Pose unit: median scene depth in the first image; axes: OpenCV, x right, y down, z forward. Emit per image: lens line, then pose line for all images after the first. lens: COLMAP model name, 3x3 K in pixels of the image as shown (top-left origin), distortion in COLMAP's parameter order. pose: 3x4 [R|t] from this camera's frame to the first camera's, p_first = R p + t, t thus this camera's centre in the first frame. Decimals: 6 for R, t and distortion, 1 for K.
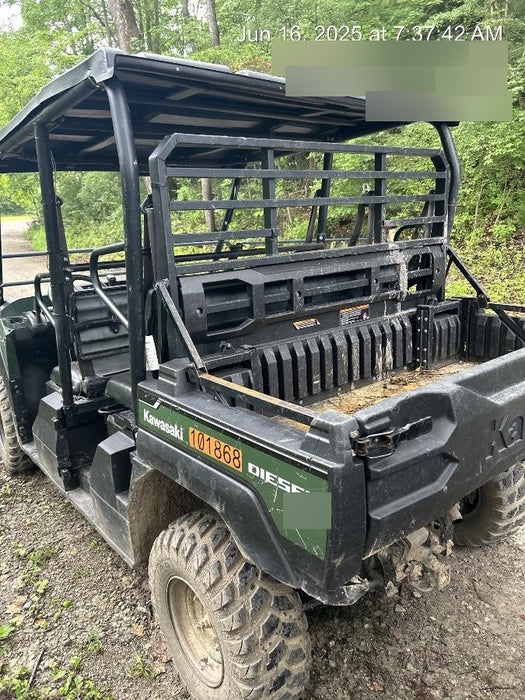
lens RADIAL K [[525.2, 0, 262.5], [0, 525.2, 350.0], [0, 0, 1]] dist [0.141389, -0.246588]
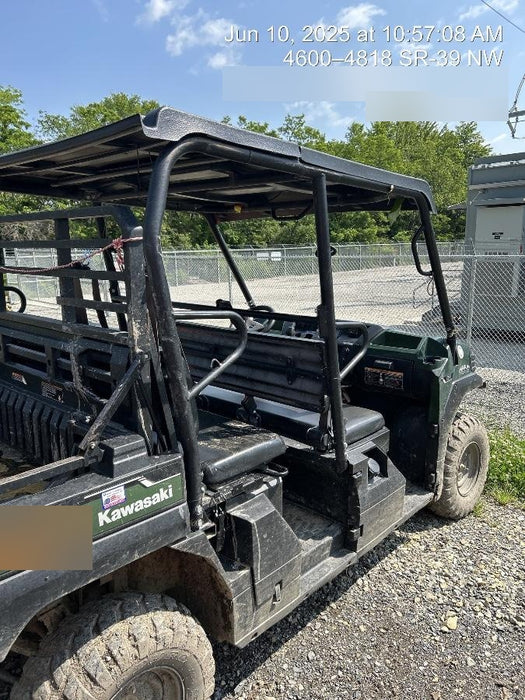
lens RADIAL K [[525.2, 0, 262.5], [0, 525.2, 350.0], [0, 0, 1]] dist [0.141389, -0.246588]
pose [[0.152150, 0.236742, -0.959585, 1.290604], [-0.237633, 0.951171, 0.196987, -0.473947], [0.959365, 0.198058, 0.200979, 1.346283]]
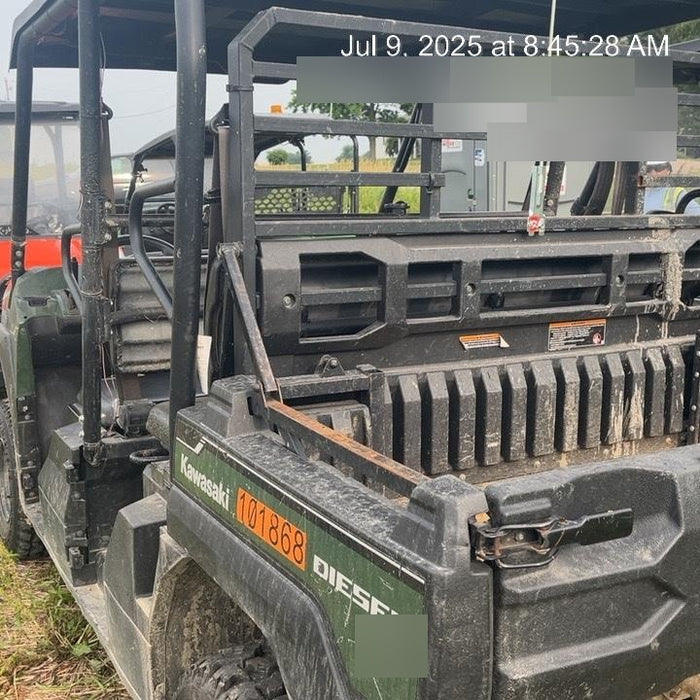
lens RADIAL K [[908.7, 0, 365.4], [0, 908.7, 348.5], [0, 0, 1]] dist [0.102373, -0.044838]
pose [[0.986315, 0.089167, -0.138678, 0.102275], [-0.096703, 0.994127, -0.048582, 0.020345], [0.133532, 0.061328, 0.989145, -0.004385]]
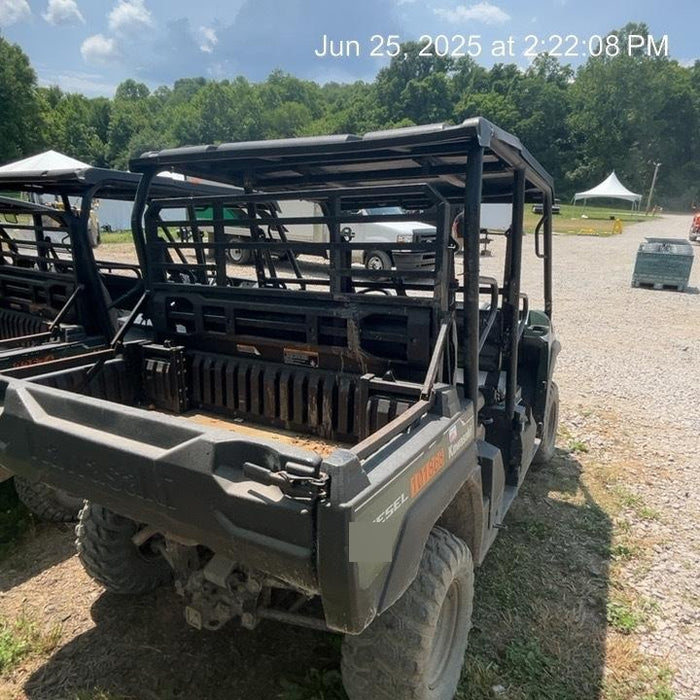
lens RADIAL K [[496.2, 0, 349.6], [0, 496.2, 340.5], [0, 0, 1]] dist [0.005840, -0.001024]
pose [[0.376627, 0.224157, -0.898836, 1.220140], [-0.242899, 0.960230, 0.137689, -0.293424], [0.893953, 0.166469, 0.416096, 0.805076]]
